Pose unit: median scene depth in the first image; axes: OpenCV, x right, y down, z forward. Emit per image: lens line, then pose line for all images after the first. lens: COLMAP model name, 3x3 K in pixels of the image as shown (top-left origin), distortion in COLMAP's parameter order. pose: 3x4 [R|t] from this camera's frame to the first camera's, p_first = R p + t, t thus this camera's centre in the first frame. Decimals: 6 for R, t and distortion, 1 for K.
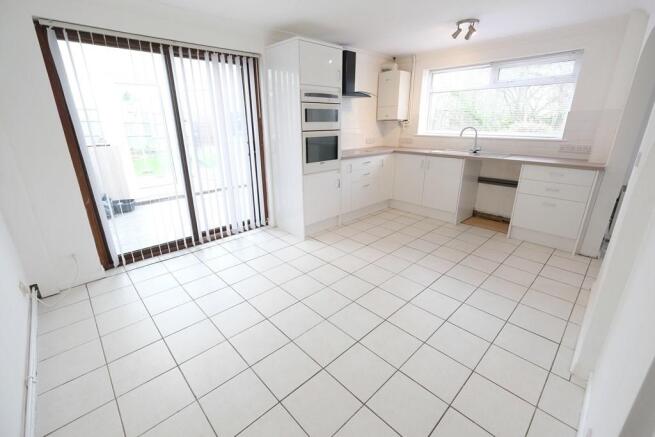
lens RADIAL K [[286.6, 0, 327.1], [0, 286.6, 213.4], [0, 0, 1]] dist [-0.001407, -0.000147]
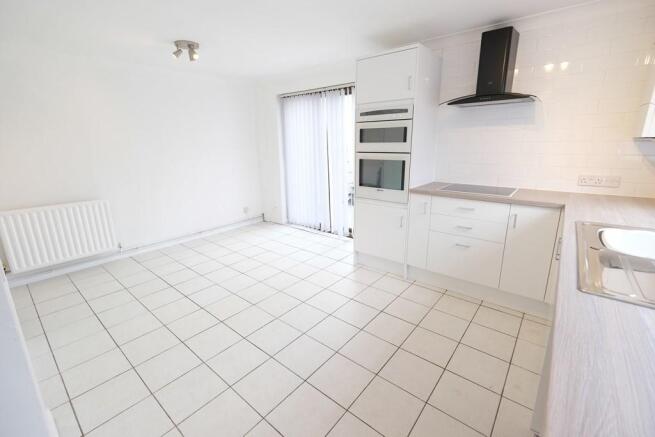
lens RADIAL K [[286.6, 0, 327.1], [0, 286.6, 213.4], [0, 0, 1]] dist [-0.001407, -0.000147]
pose [[0.119432, 0.245158, -0.962098, 0.818570], [-0.298920, 0.932951, 0.200623, -0.241158], [0.946775, 0.263630, 0.184707, 0.731344]]
